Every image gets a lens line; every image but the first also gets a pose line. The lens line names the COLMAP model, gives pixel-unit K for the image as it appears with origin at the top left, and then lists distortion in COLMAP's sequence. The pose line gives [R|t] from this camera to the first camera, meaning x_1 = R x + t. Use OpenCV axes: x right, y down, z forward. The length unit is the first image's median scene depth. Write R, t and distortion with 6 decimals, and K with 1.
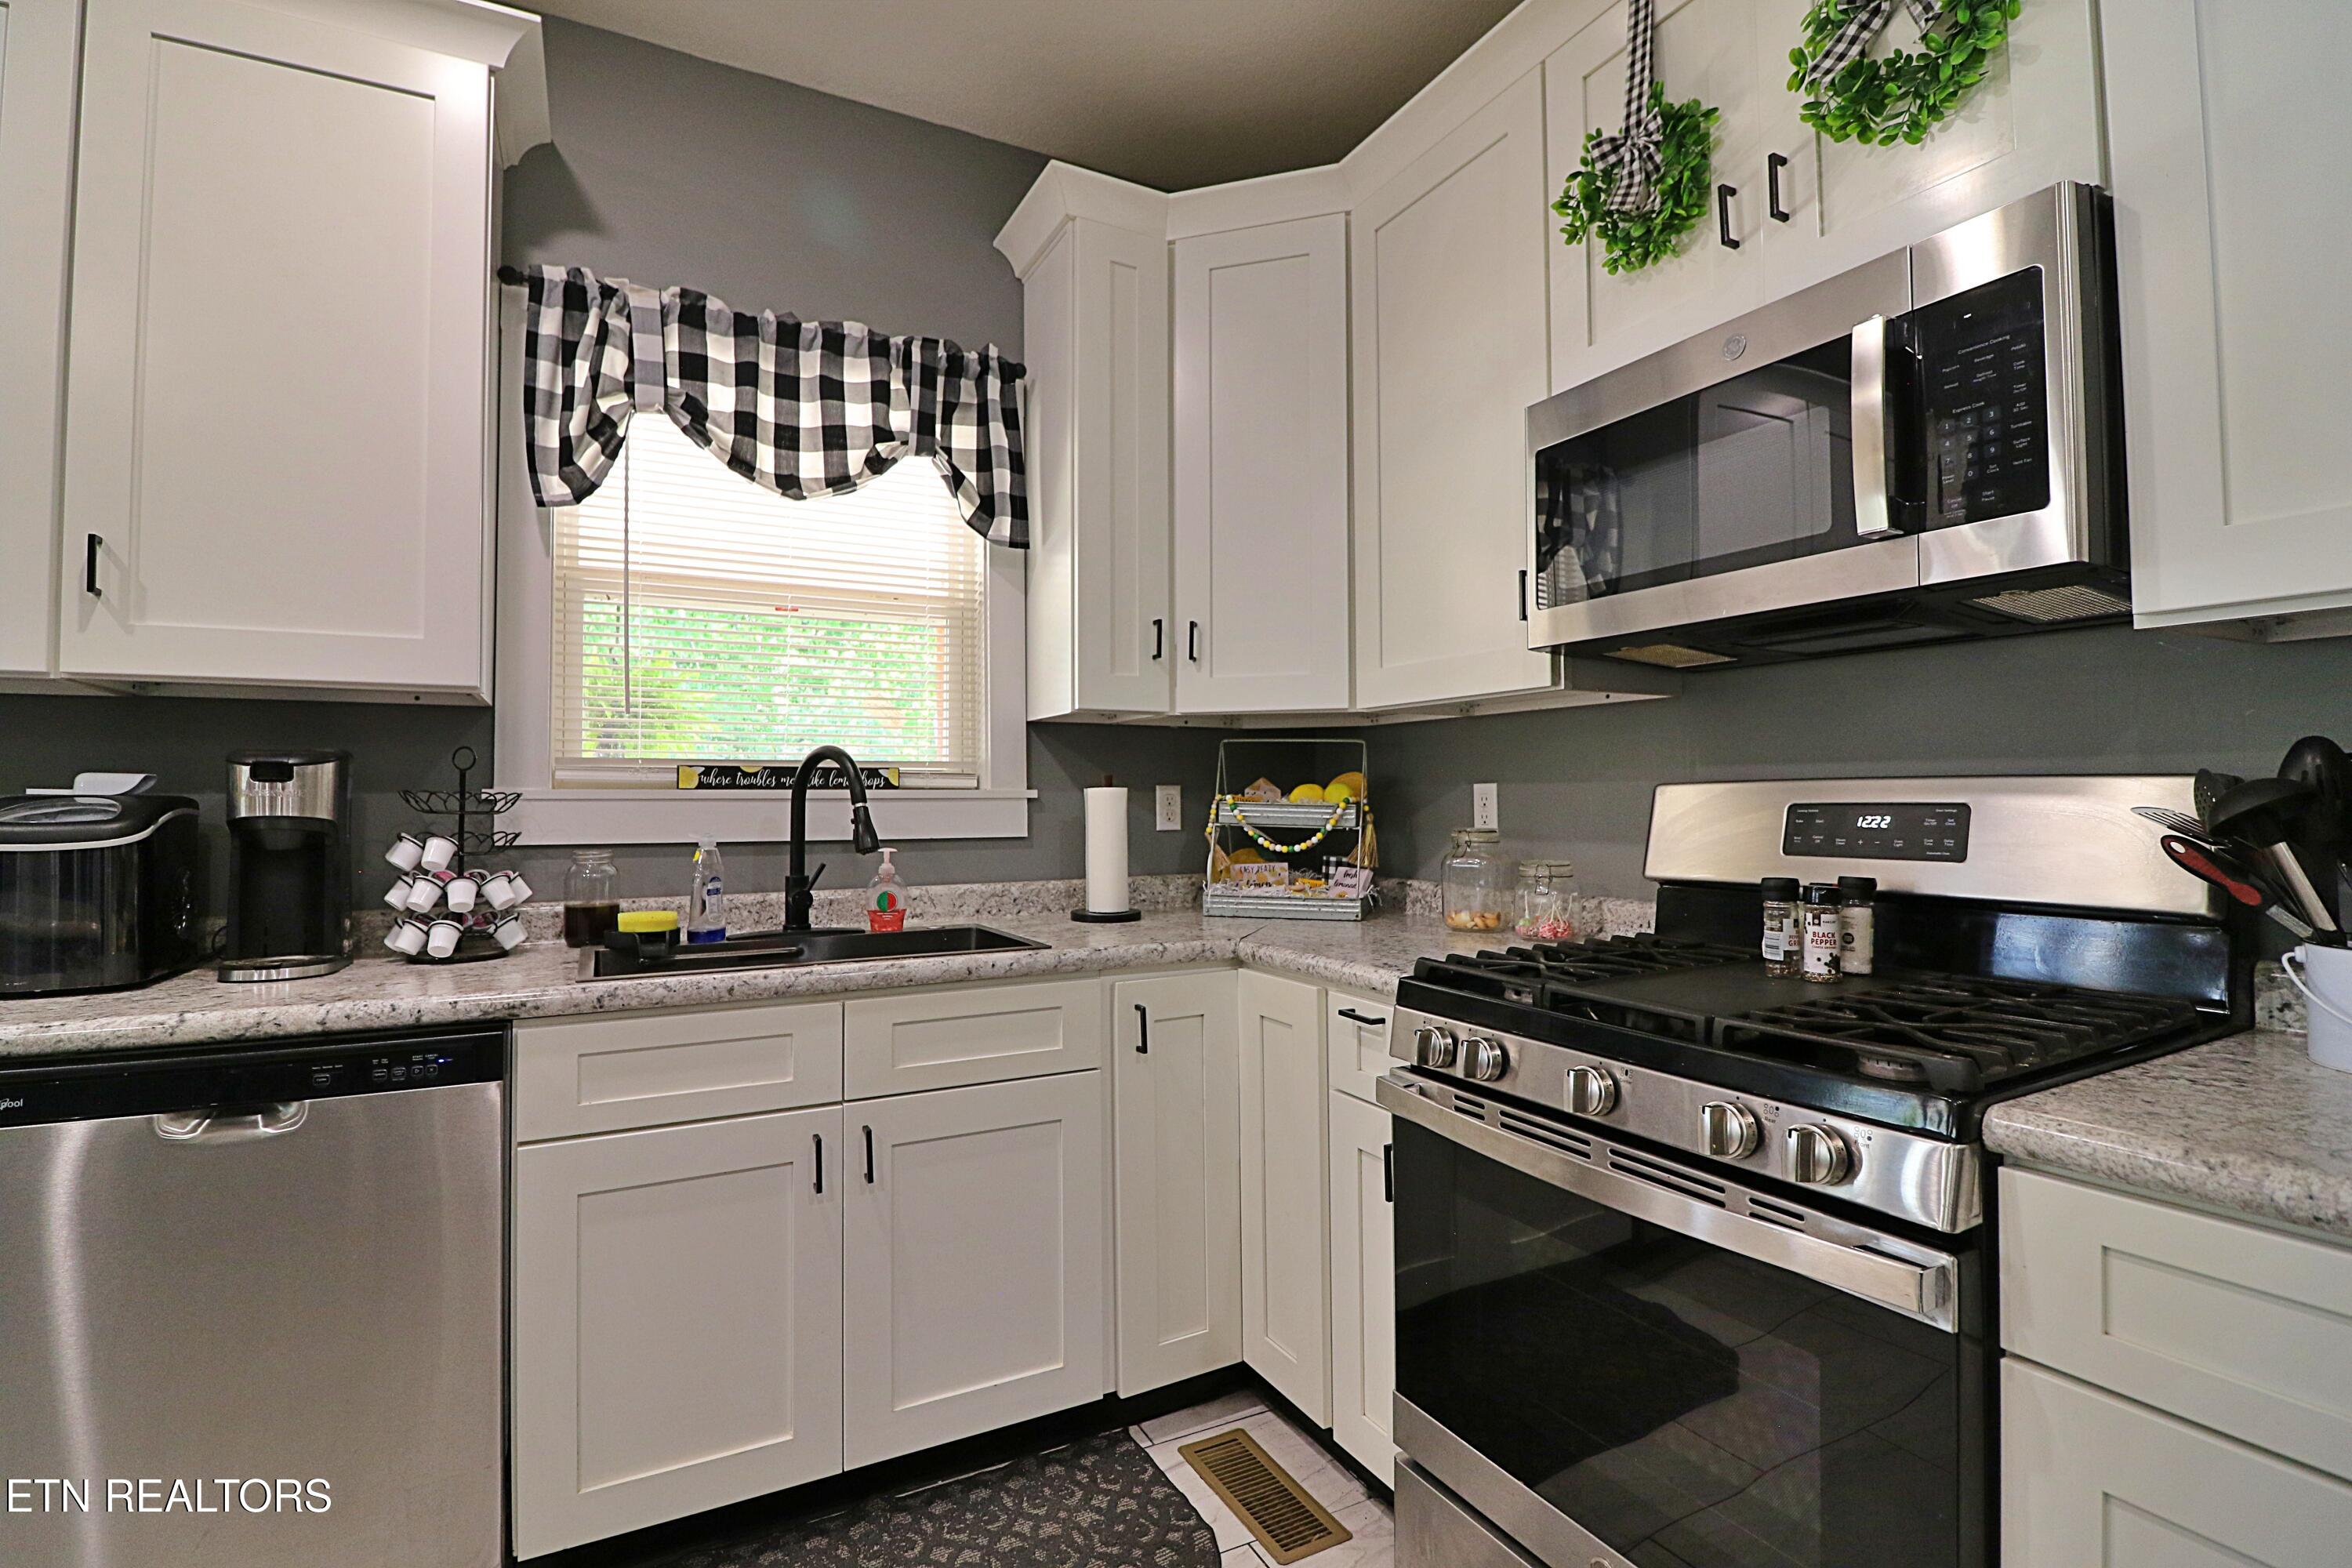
lens RADIAL K [[1086.6, 0, 1185.9], [0, 1086.6, 781.3], [0, 0, 1]] dist [-0.011146, -0.005974]
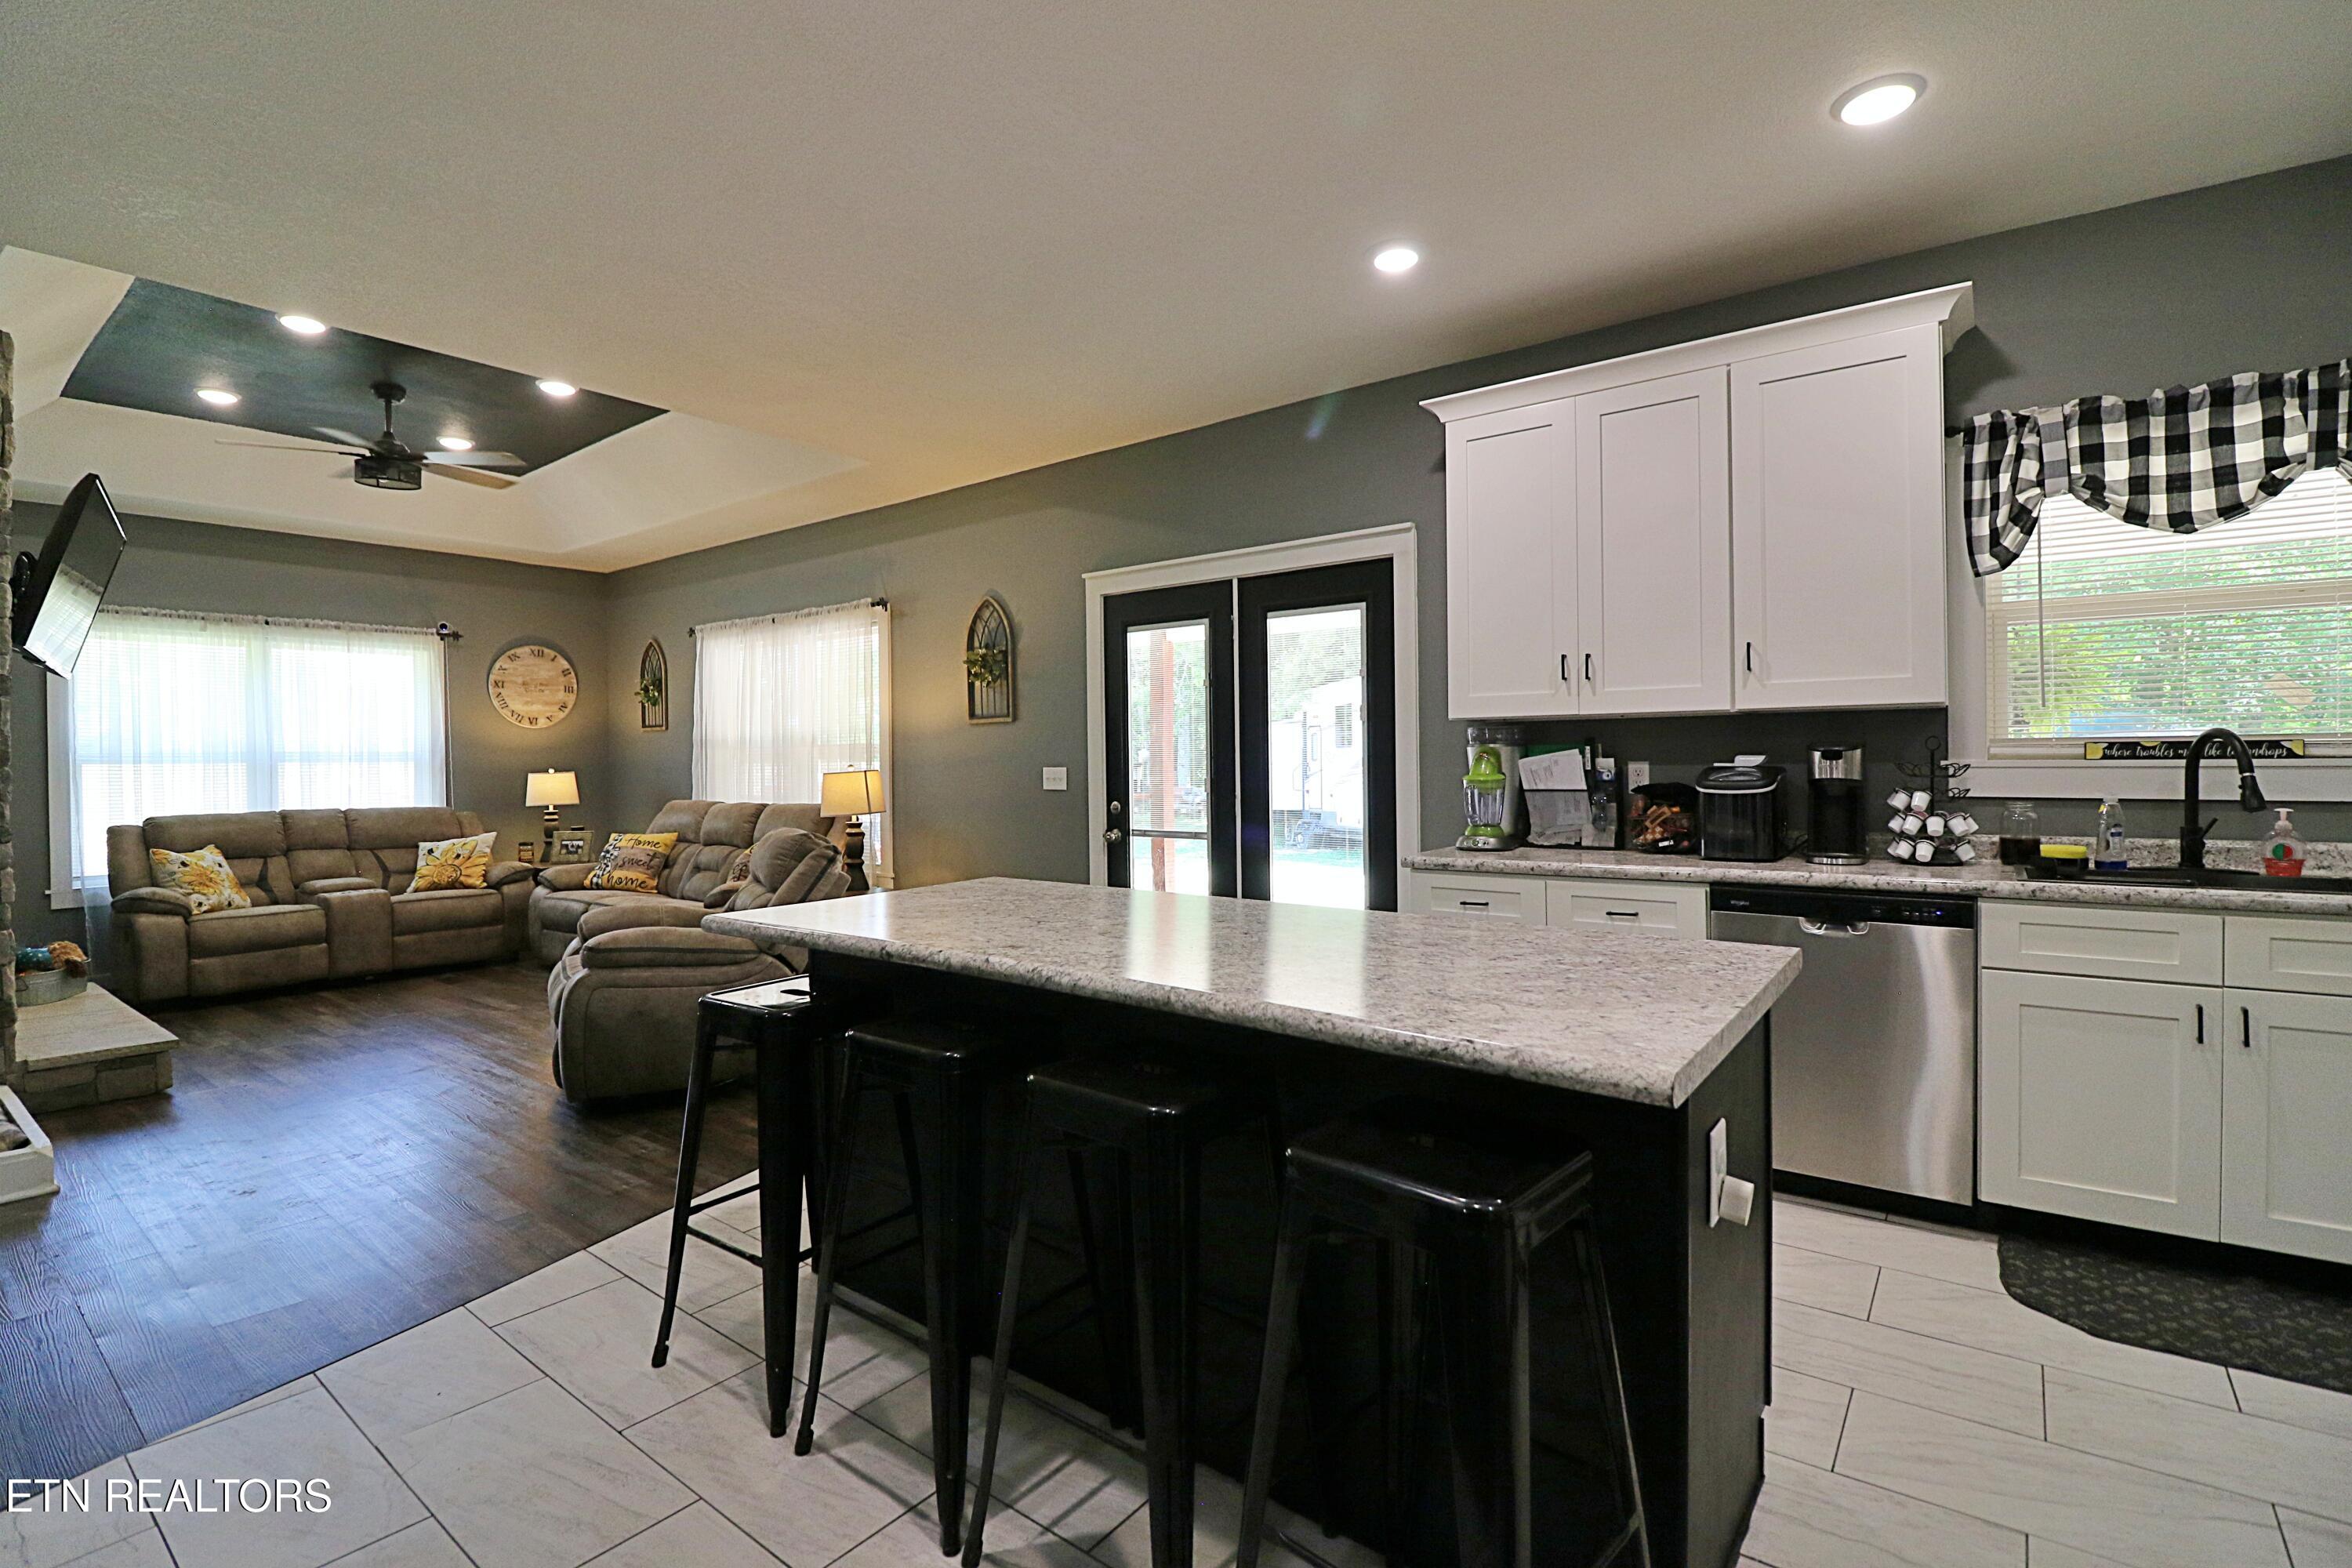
lens RADIAL K [[1086.6, 0, 1171.0], [0, 1086.6, 762.6], [0, 0, 1]] dist [-0.011146, -0.005974]
pose [[0.416232, 0.002869, -0.909254, 0.314860], [0.026850, 0.999520, 0.015445, -0.044484], [0.908862, -0.030843, 0.415955, -0.679609]]
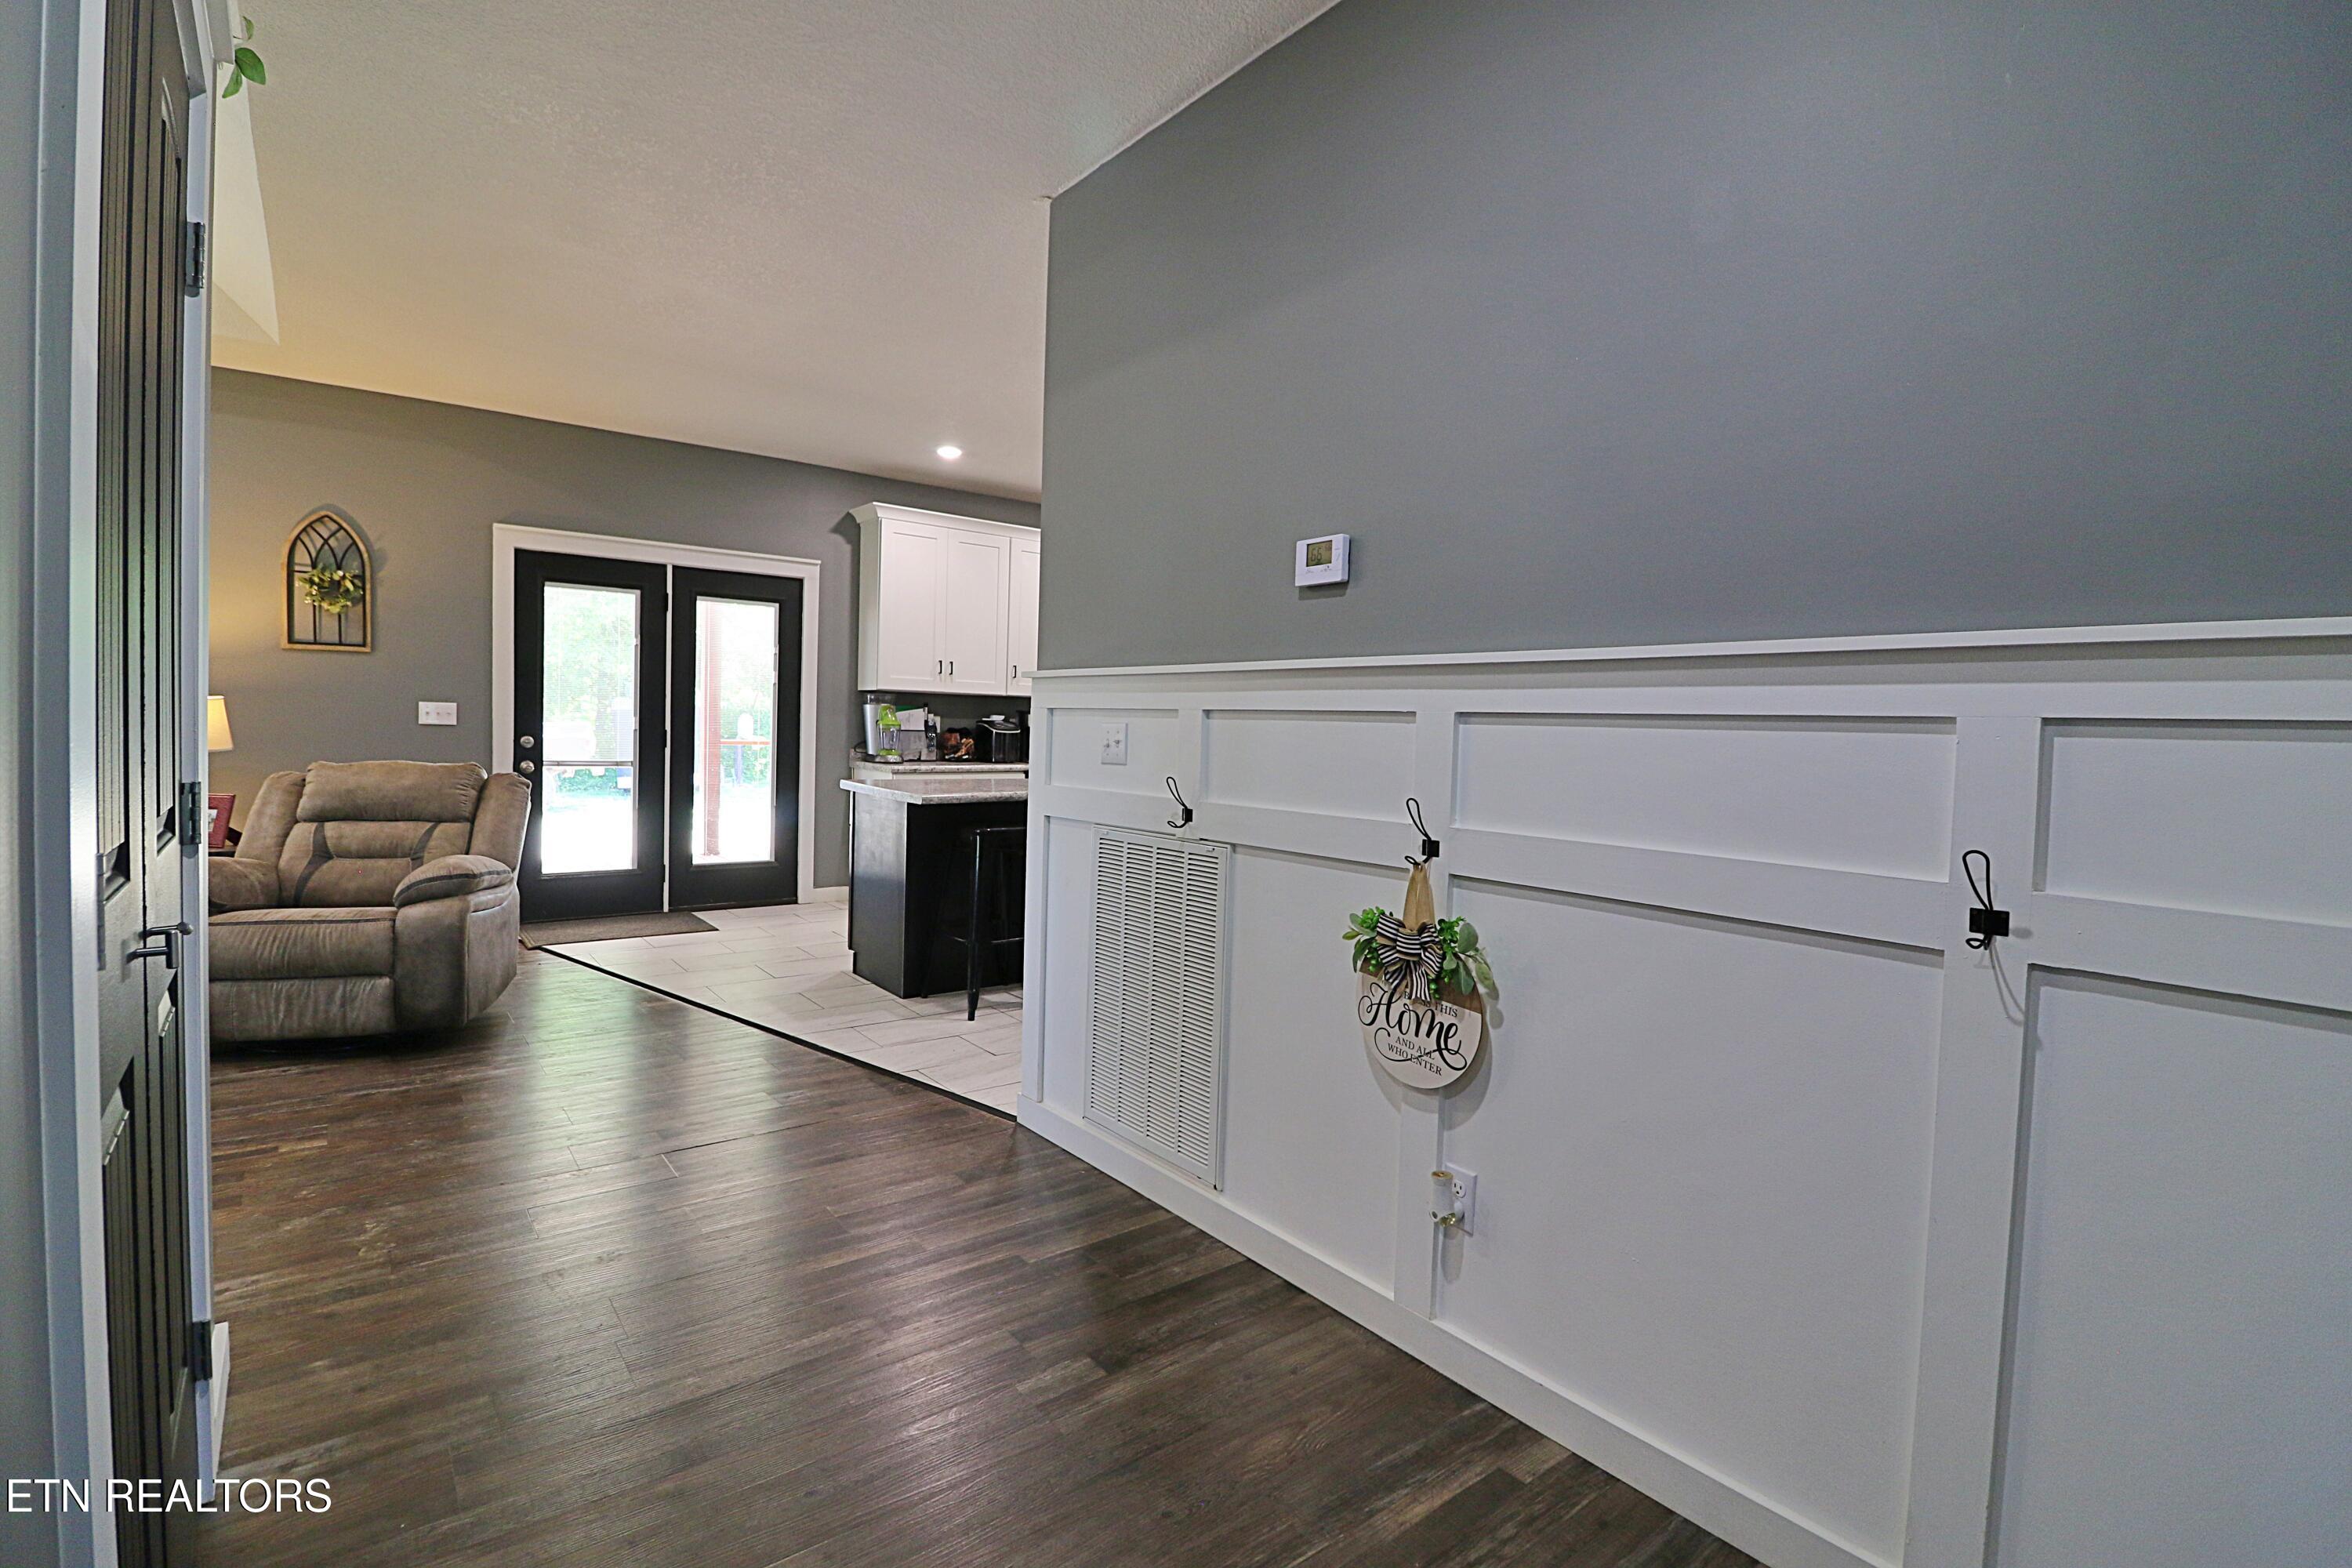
lens RADIAL K [[1086.6, 0, 1168.9], [0, 1086.6, 779.7], [0, 0, 1]] dist [-0.011146, -0.005974]
pose [[0.985915, 0.023167, 0.165633, -0.856020], [-0.034067, 0.997415, 0.063274, -0.040420], [-0.163739, -0.068026, 0.984155, -2.801874]]
